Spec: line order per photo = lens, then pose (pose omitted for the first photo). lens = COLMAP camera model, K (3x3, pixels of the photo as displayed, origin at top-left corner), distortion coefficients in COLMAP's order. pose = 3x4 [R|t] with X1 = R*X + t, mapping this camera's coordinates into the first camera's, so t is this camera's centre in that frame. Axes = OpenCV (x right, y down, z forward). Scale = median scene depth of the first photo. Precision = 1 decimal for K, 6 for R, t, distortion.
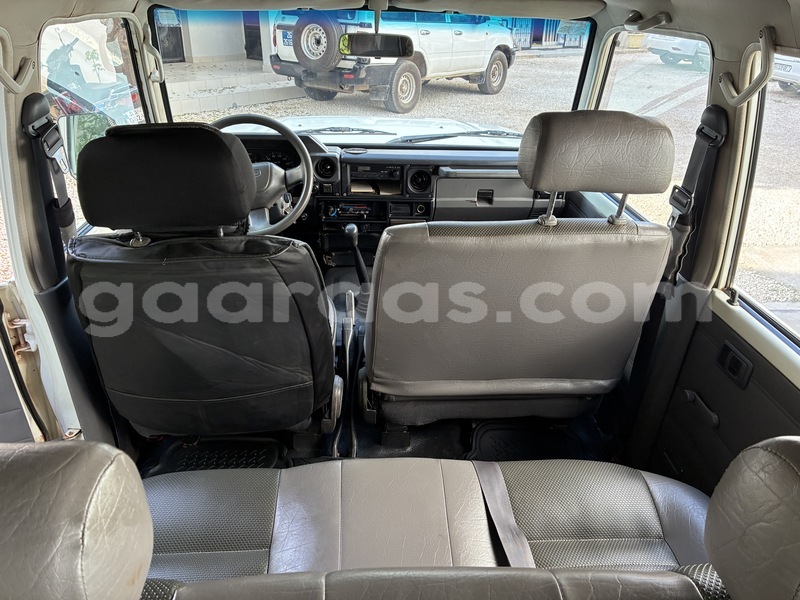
lens RADIAL K [[608.4, 0, 402.4], [0, 608.4, 293.2], [0, 0, 1]] dist [0.045861, -0.069144]
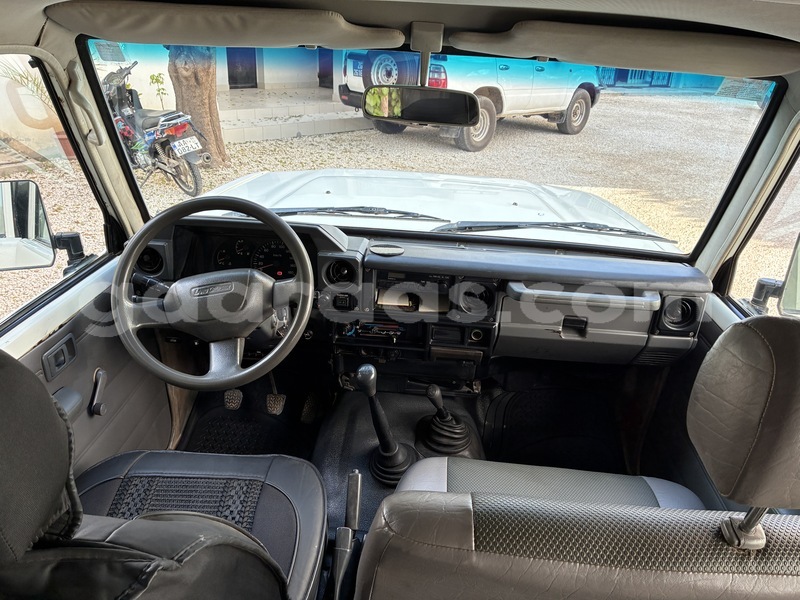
lens RADIAL K [[608.4, 0, 405.4], [0, 608.4, 291.4], [0, 0, 1]] dist [0.045861, -0.069144]
pose [[0.992653, 0.071600, -0.097537, 0.013918], [-0.075847, 0.996294, -0.040556, -0.154820], [0.094272, 0.047656, 0.994405, 0.312872]]
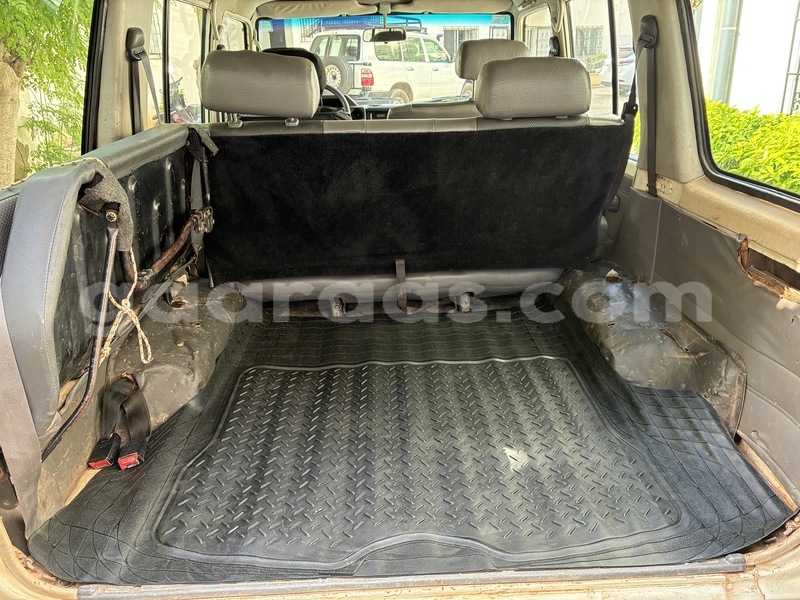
lens RADIAL K [[608.4, 0, 398.7], [0, 608.4, 293.9], [0, 0, 1]] dist [0.045861, -0.069144]
pose [[0.998482, -0.047083, -0.028569, 0.018723], [0.044159, 0.994447, -0.095526, 0.376873], [0.032908, 0.094120, 0.995017, -0.485983]]
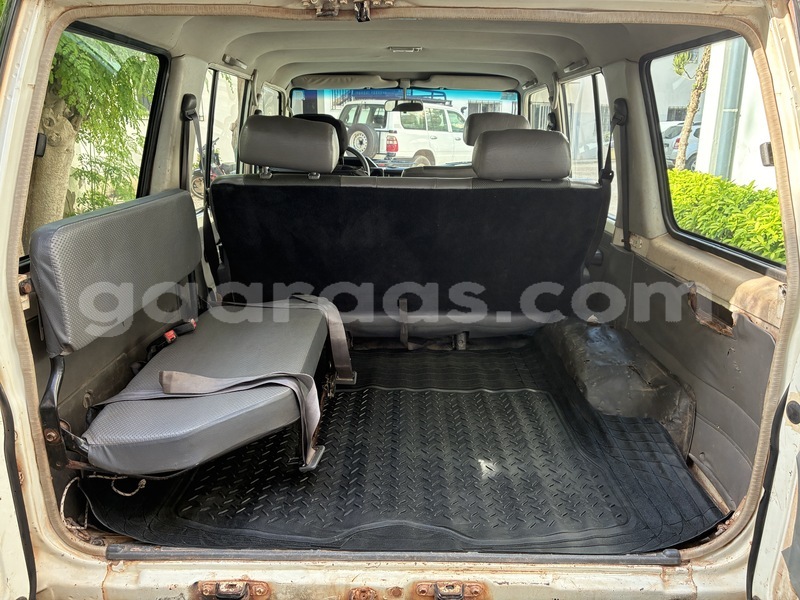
lens RADIAL K [[608.4, 0, 402.4], [0, 608.4, 289.5], [0, 0, 1]] dist [0.045861, -0.069144]
pose [[0.998690, -0.008850, -0.050392, 0.044776], [-0.001560, 0.979201, -0.202888, 0.426138], [0.051139, 0.202701, 0.977904, -0.577943]]
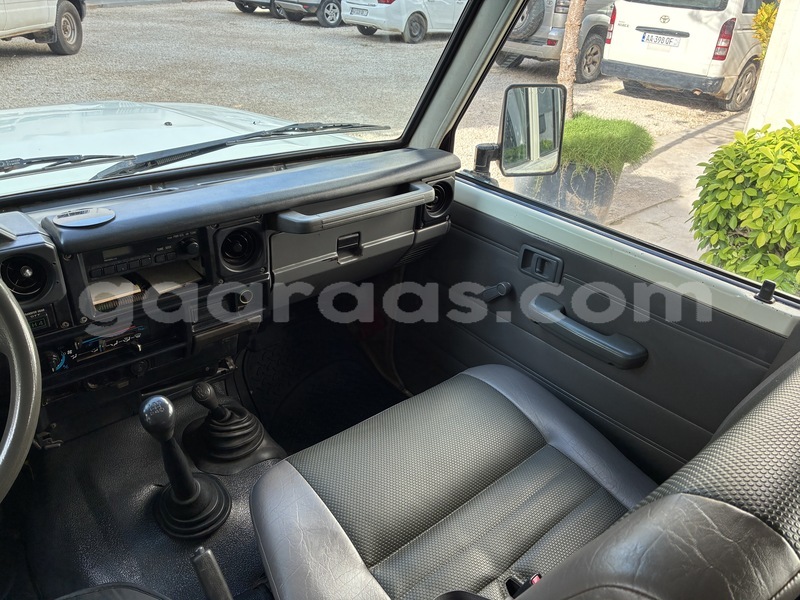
lens RADIAL K [[608.4, 0, 406.6], [0, 608.4, 296.5], [0, 0, 1]] dist [0.045861, -0.069144]
pose [[0.793438, -0.278501, 0.541196, -0.139921], [0.237571, 0.960351, 0.145900, -0.182813], [-0.560371, 0.012809, 0.828143, 0.503066]]
